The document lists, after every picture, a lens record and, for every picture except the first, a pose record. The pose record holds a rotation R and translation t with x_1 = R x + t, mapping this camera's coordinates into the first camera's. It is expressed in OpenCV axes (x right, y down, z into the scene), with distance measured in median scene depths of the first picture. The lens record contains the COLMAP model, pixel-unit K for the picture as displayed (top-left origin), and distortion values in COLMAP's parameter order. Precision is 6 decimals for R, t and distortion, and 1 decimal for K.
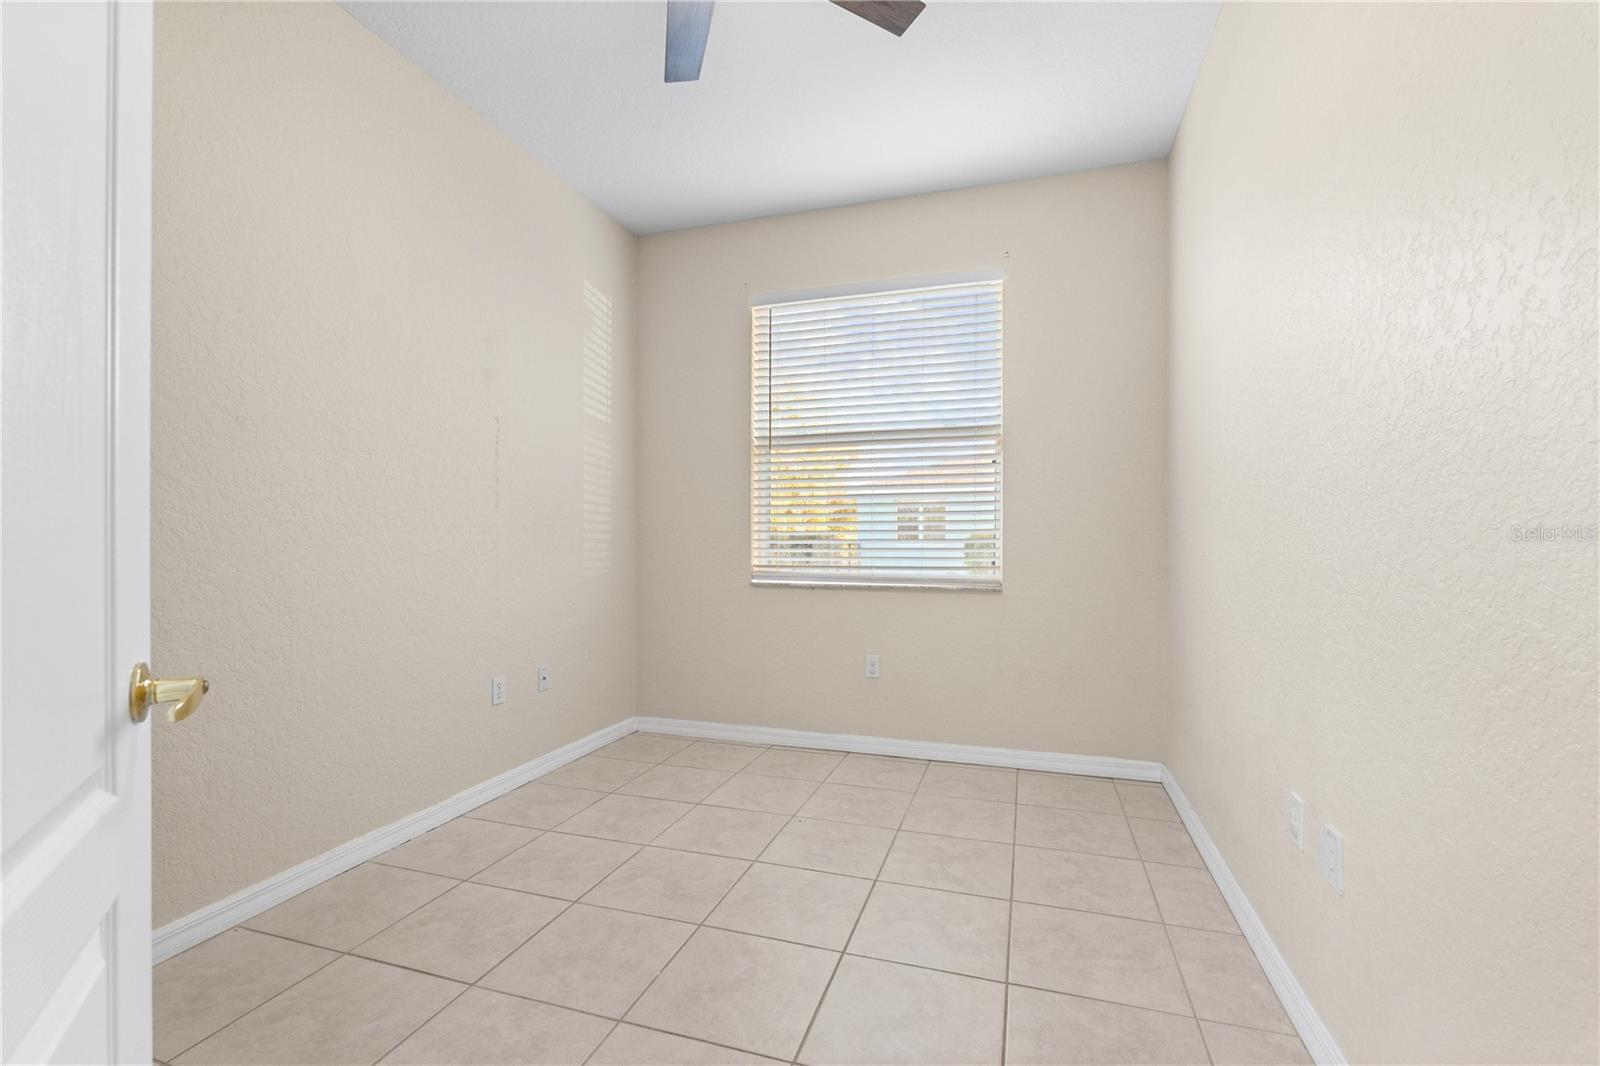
lens RADIAL K [[699.6, 0, 800.4], [0, 699.6, 529.8], [0, 0, 1]] dist [-0.002911, -0.000236]
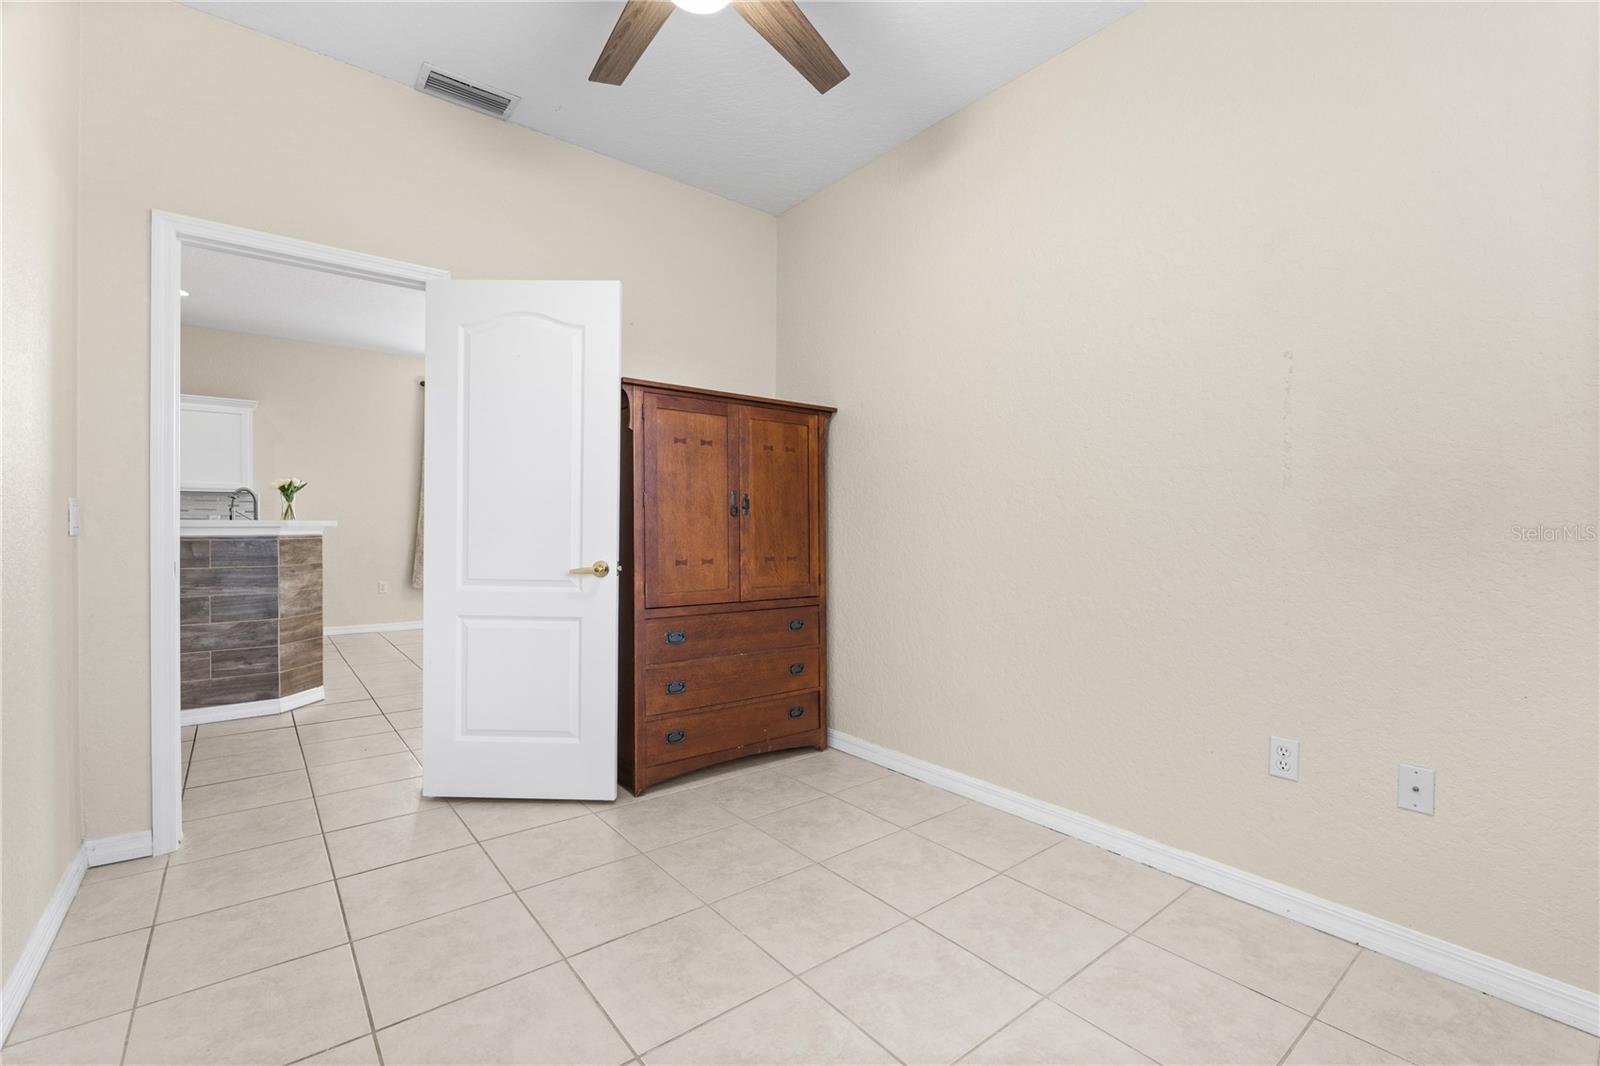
lens RADIAL K [[699.6, 0, 800.4], [0, 699.6, 529.8], [0, 0, 1]] dist [-0.002911, -0.000236]
pose [[-0.544297, 0.002291, -0.838889, 0.439316], [0.004409, 0.999990, -0.000130, 0.008848], [0.838881, -0.003770, -0.544302, 1.117813]]
